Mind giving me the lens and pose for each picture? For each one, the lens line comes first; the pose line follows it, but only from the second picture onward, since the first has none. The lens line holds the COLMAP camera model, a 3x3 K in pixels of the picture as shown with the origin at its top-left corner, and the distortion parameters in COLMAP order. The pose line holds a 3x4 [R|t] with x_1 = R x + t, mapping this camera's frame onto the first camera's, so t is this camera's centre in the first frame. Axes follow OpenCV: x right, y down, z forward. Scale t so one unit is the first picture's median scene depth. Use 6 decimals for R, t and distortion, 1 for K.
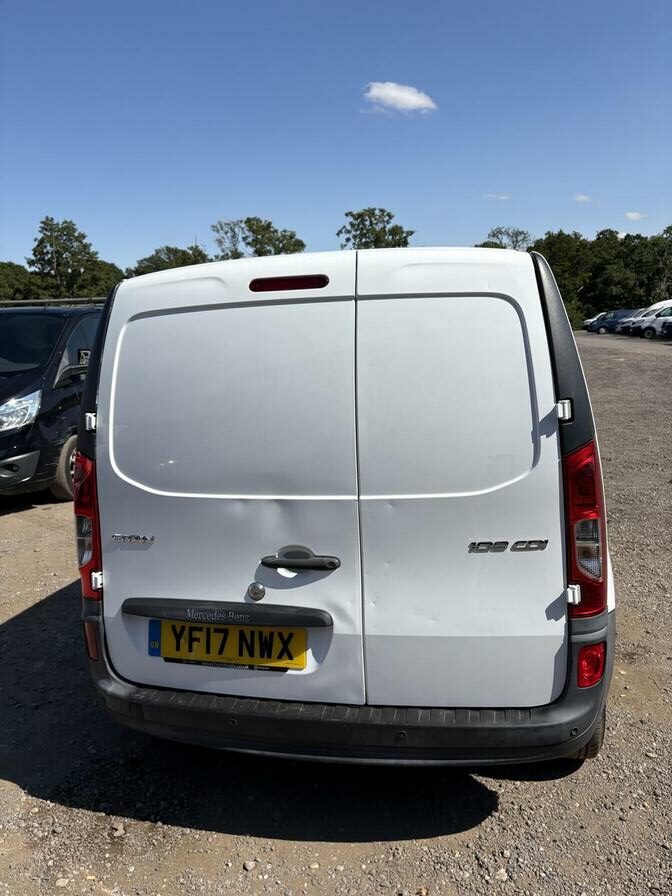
lens RADIAL K [[677.0, 0, 342.1], [0, 677.0, 451.3], [0, 0, 1]] dist [0.019227, -0.009704]
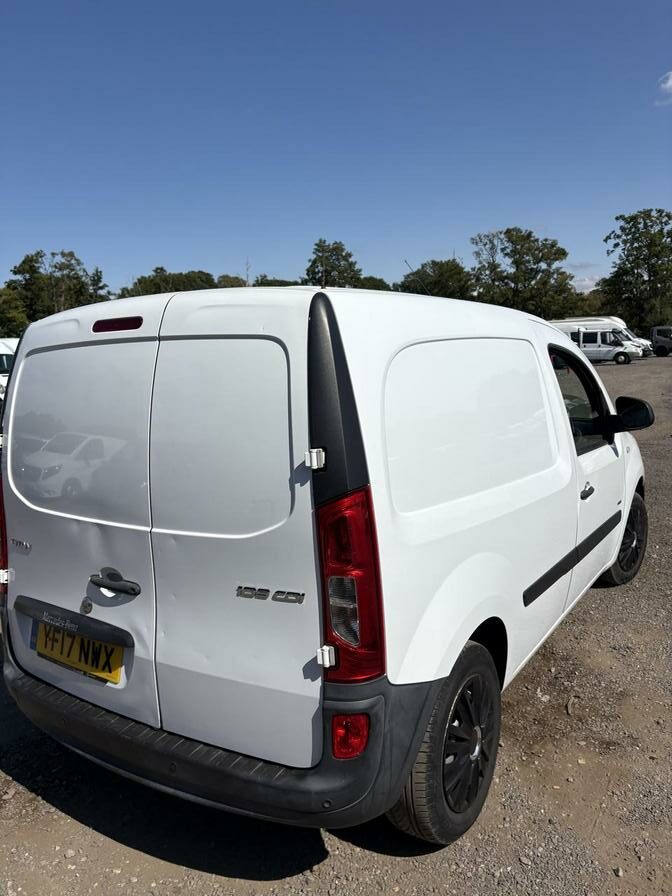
lens RADIAL K [[677.0, 0, 336.3], [0, 677.0, 452.5], [0, 0, 1]] dist [0.019227, -0.009704]
pose [[0.929282, 0.061100, -0.364283, 0.599713], [-0.066634, 0.997774, -0.002629, -0.059409], [0.363312, 0.026717, 0.931285, 0.113893]]
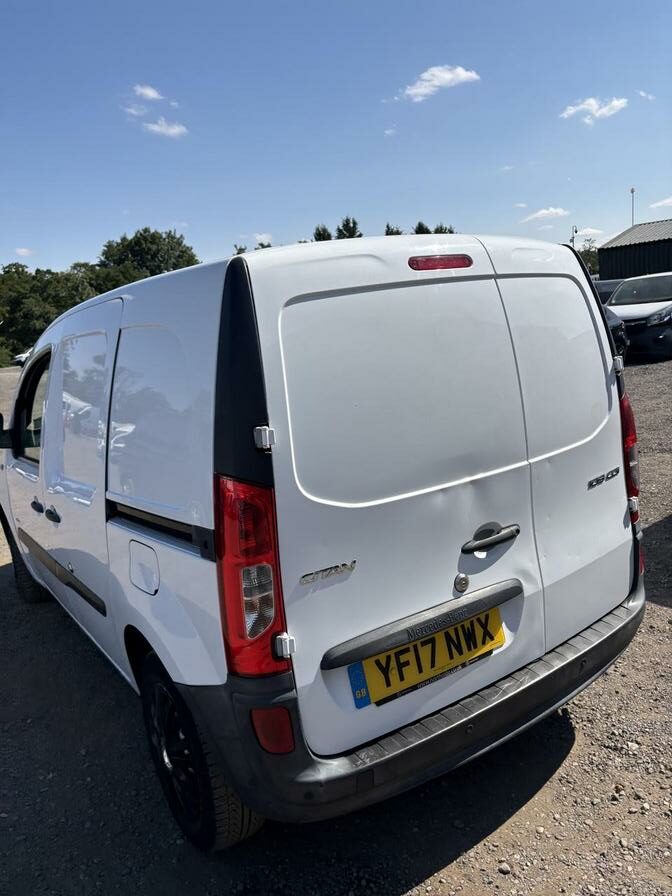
lens RADIAL K [[677.0, 0, 348.3], [0, 677.0, 446.4], [0, 0, 1]] dist [0.019227, -0.009704]
pose [[0.691960, -0.157878, 0.704461, -0.833283], [0.196335, 0.980170, 0.026817, -0.035610], [-0.694726, 0.119754, 0.709236, 0.393237]]
